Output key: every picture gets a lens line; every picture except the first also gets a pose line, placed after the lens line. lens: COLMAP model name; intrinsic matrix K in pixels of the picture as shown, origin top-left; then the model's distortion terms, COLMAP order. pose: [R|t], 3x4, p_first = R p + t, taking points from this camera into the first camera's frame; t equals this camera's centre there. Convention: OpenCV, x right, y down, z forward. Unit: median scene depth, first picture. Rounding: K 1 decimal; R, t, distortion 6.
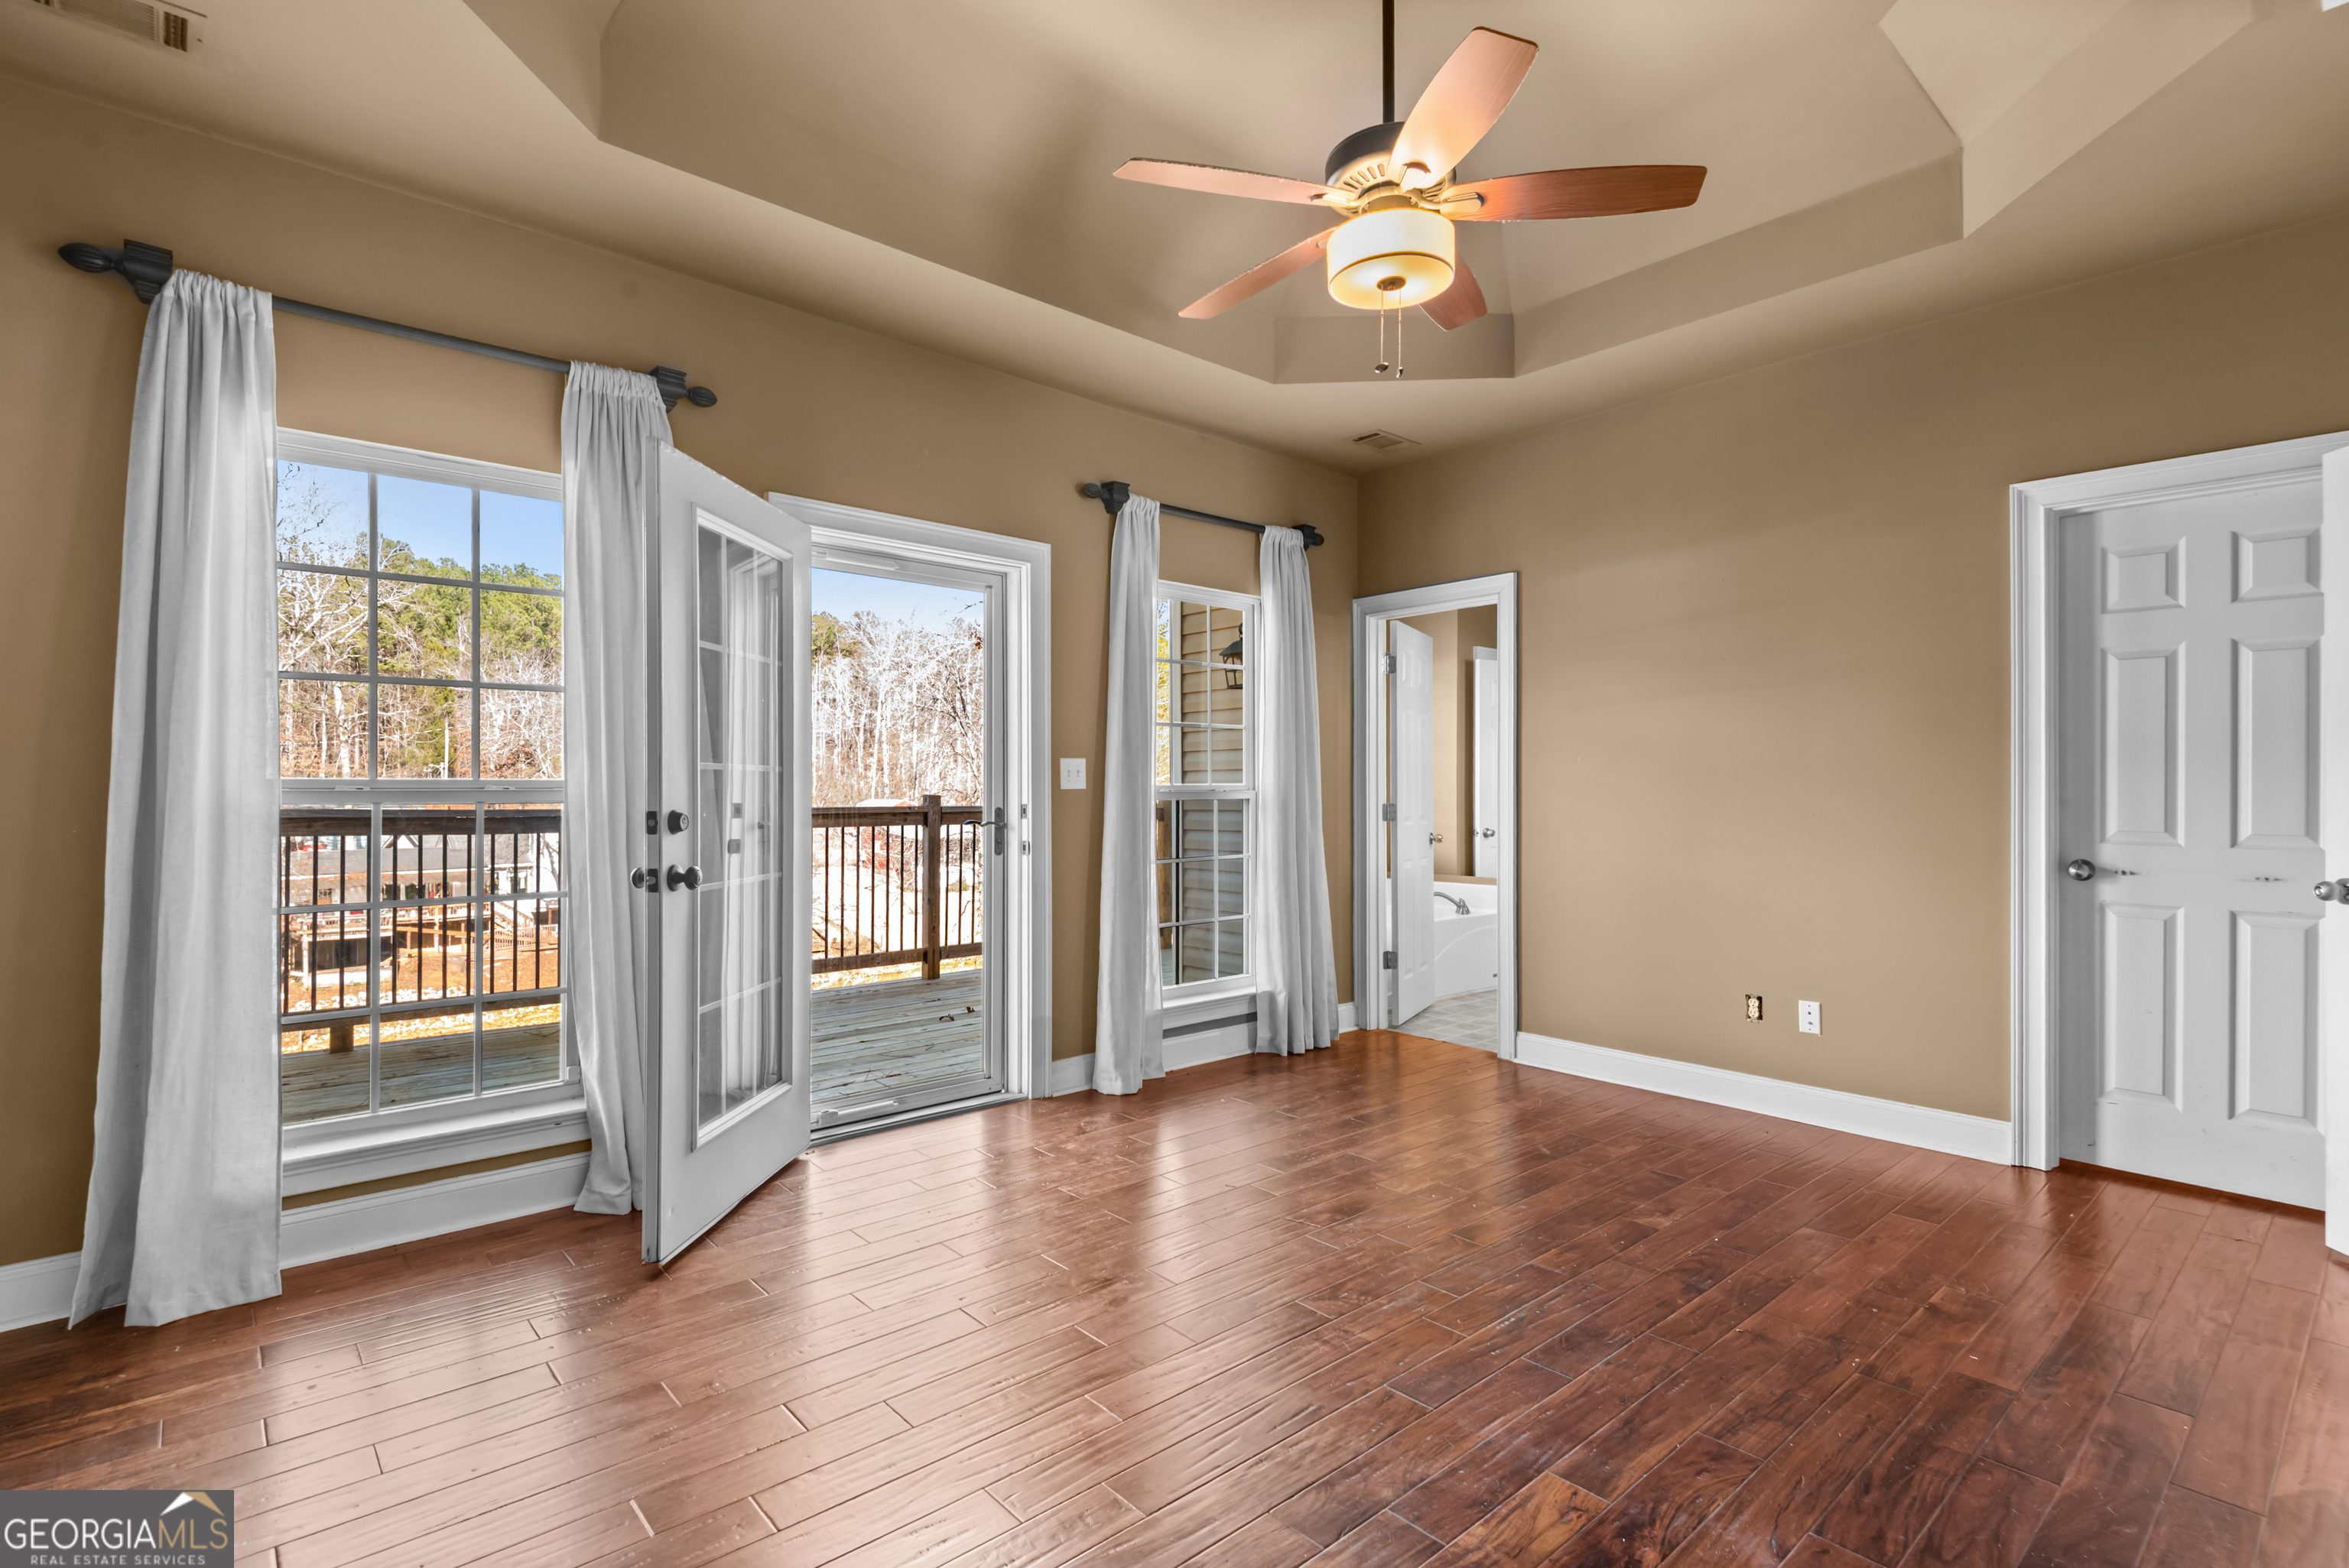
lens RADIAL K [[1078.0, 0, 1181.2], [0, 1078.0, 778.8], [0, 0, 1]] dist [-0.002707, -0.000613]
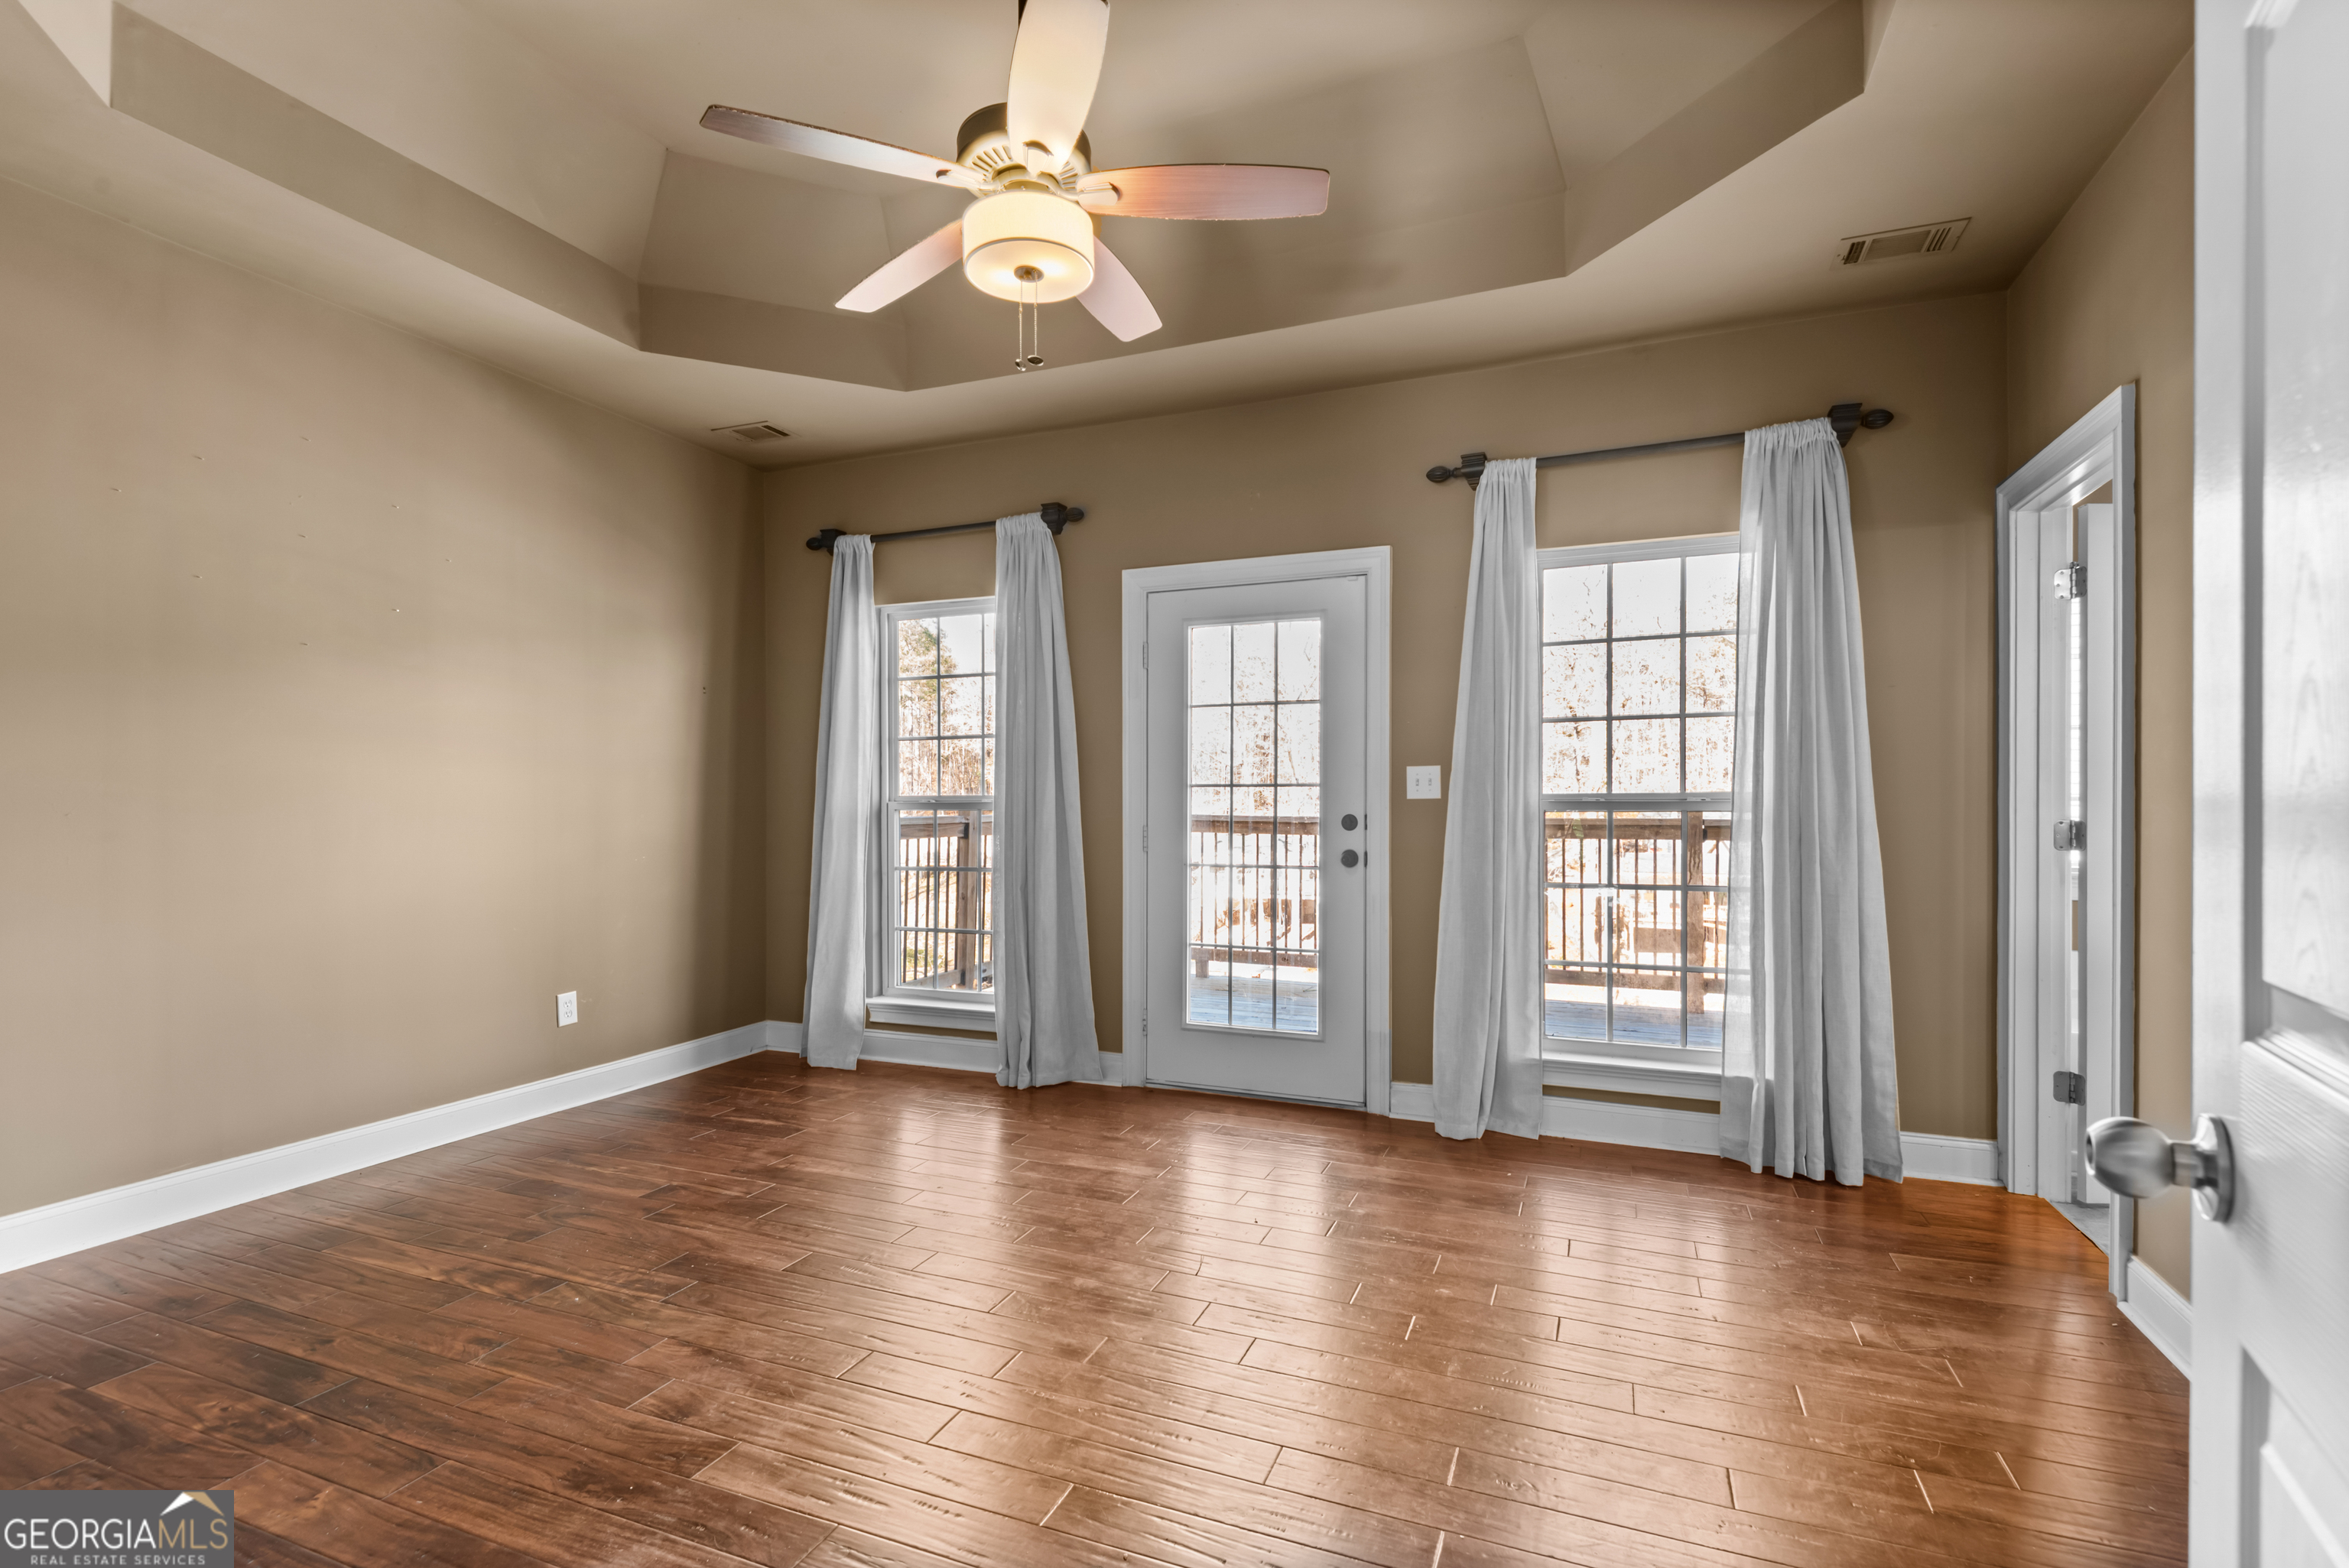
lens RADIAL K [[1078.0, 0, 1179.0], [0, 1078.0, 803.2], [0, 0, 1]] dist [-0.002707, -0.000613]
pose [[0.445718, -0.000185, -0.895173, 0.606552], [0.012492, 0.999904, 0.006013, 0.004172], [0.895086, -0.013863, 0.445678, 0.370729]]
